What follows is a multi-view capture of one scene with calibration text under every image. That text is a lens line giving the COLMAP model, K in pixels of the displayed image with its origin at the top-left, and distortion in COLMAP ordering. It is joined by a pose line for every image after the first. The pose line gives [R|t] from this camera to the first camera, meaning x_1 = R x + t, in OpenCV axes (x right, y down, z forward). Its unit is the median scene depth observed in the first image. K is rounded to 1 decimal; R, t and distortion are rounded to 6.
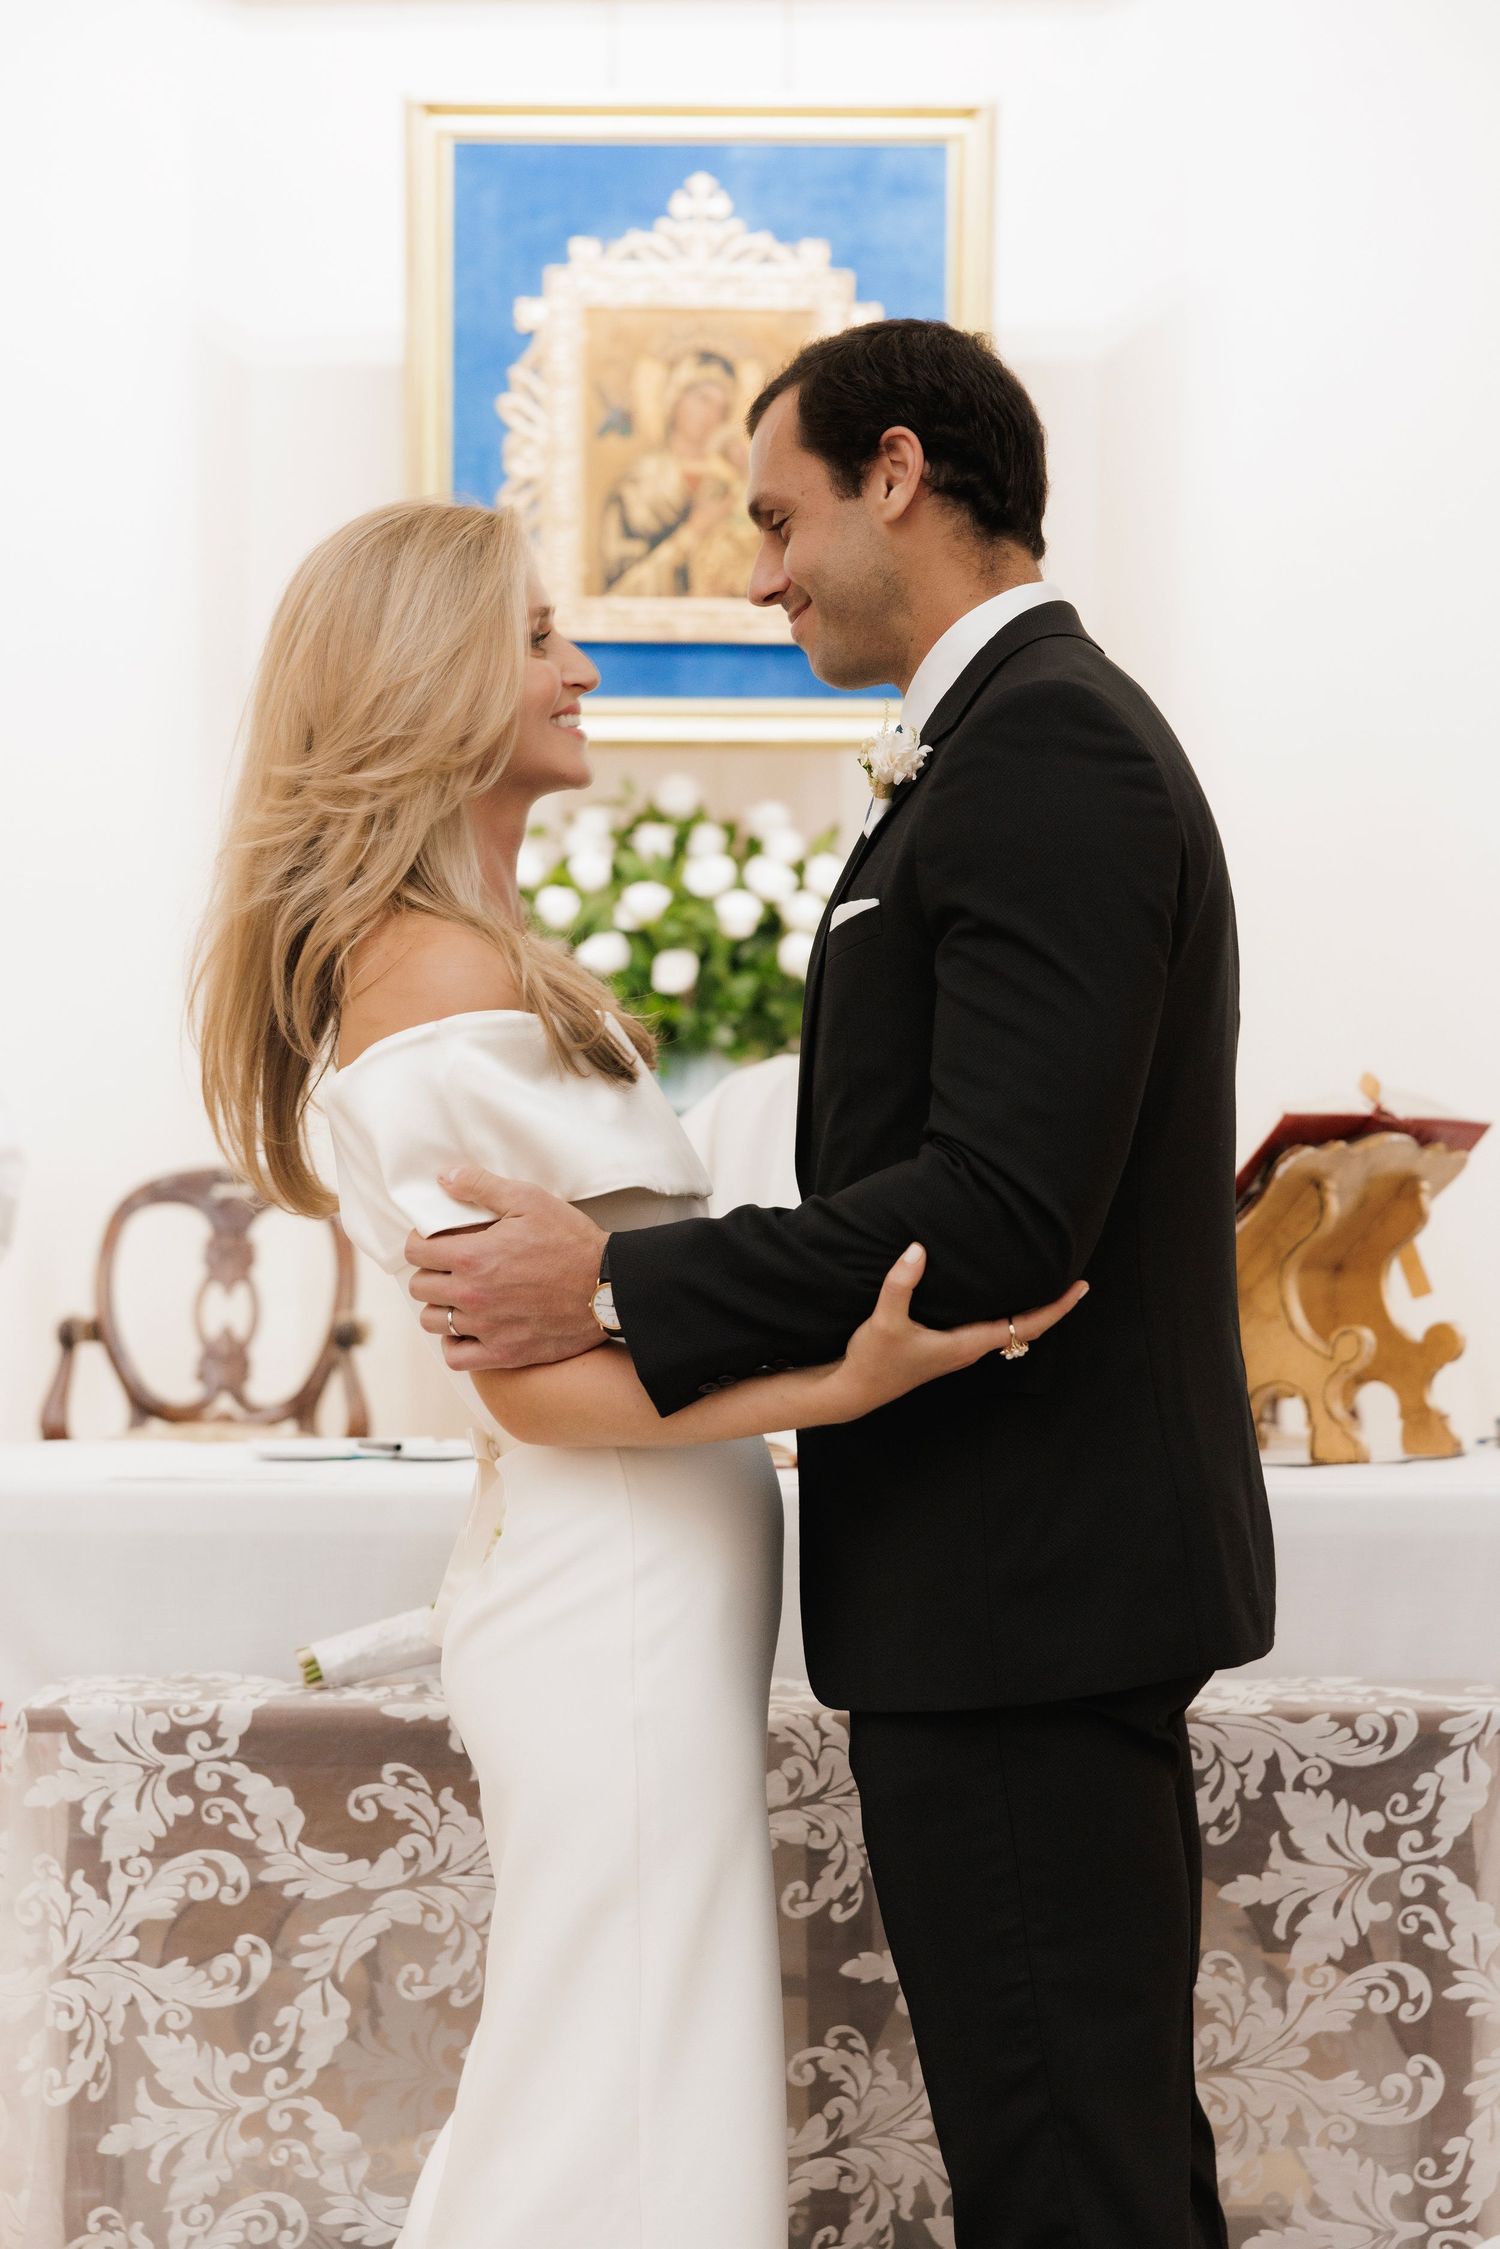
lens RADIAL K [[4287.9, 0, 769.4], [0, 4287.9, 1468.3], [0, 0, 1]] dist [0.014627, 0.000000]
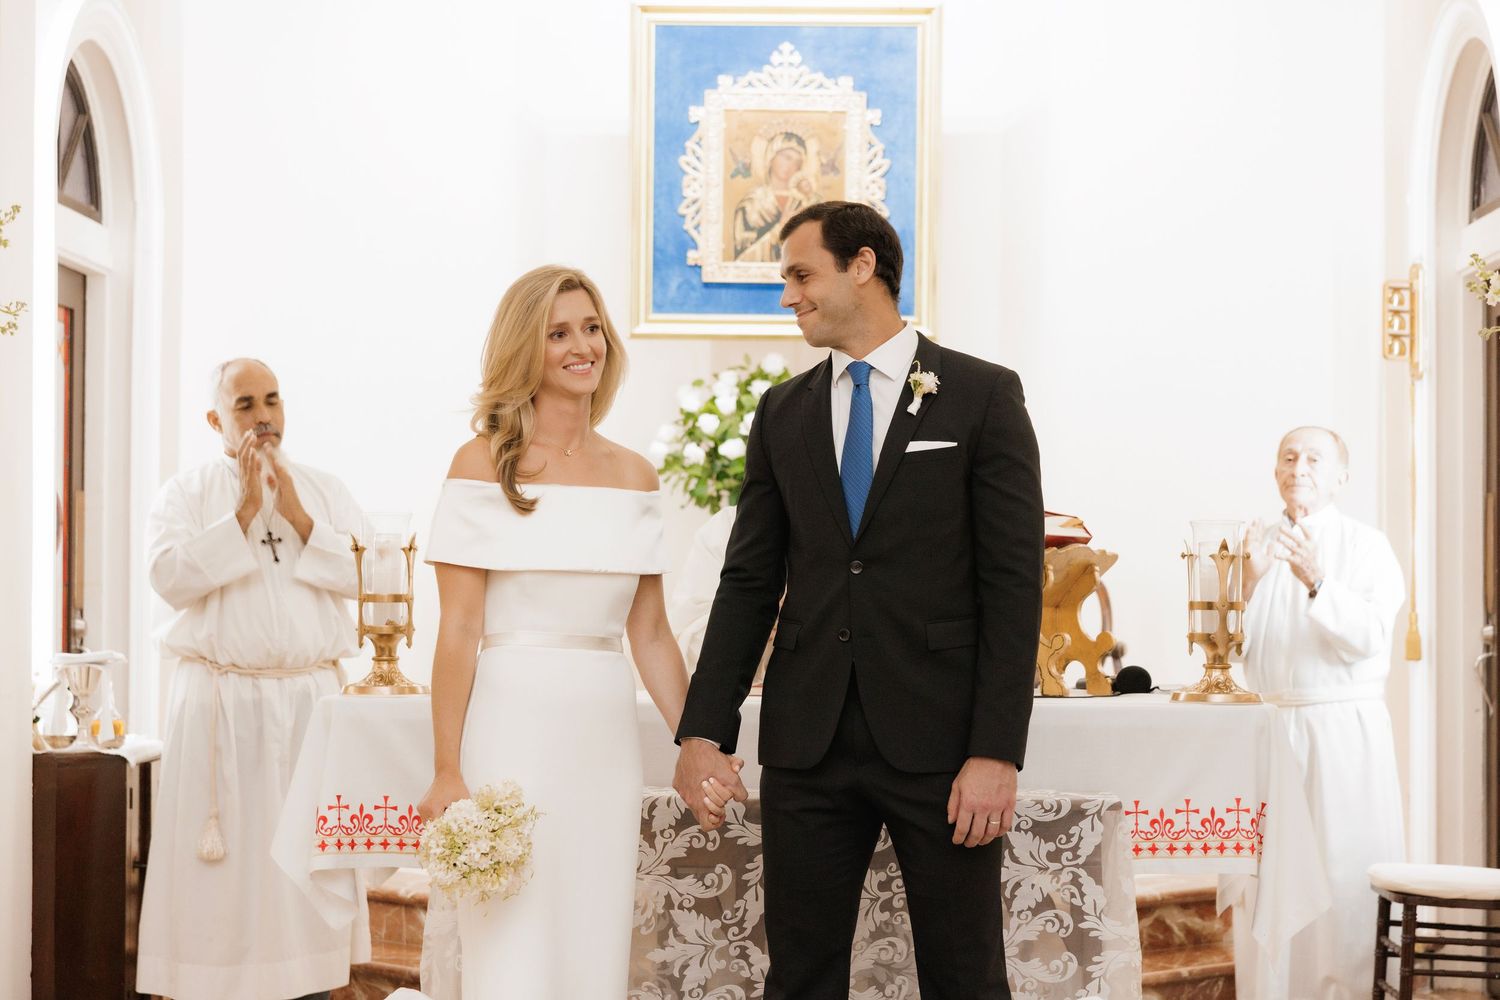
lens RADIAL K [[2859.9, 0, 810.7], [0, 2859.9, 486.0], [0, 0, 1]] dist [0.014627, 0.000000]
pose [[0.999790, 0.004506, -0.019976, 0.043008], [-0.006488, 0.994935, -0.100312, 0.044001], [0.019423, 0.100421, 0.994755, -0.498545]]
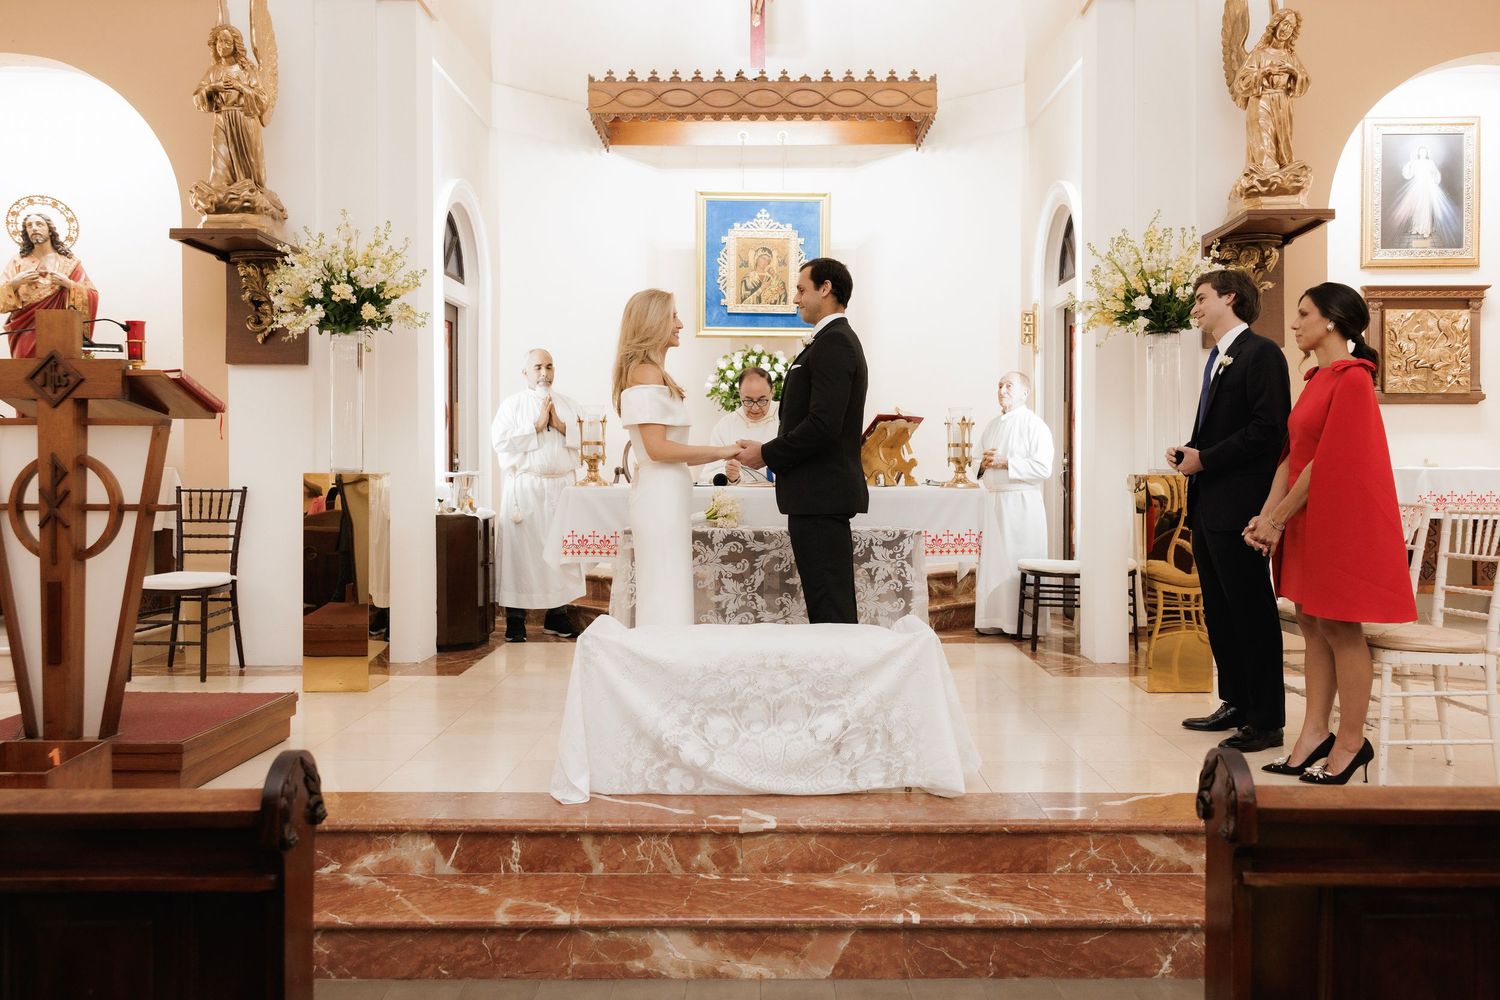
lens RADIAL K [[1166.7, 0, 816.5], [0, 1166.7, 476.6], [0, 0, 1]] dist [-0.002176, 0.014767]
pose [[0.999691, 0.001091, 0.024838, 0.018581], [0.000045, 0.998957, -0.045659, 0.056032], [-0.024862, 0.045646, 0.998648, -0.373941]]
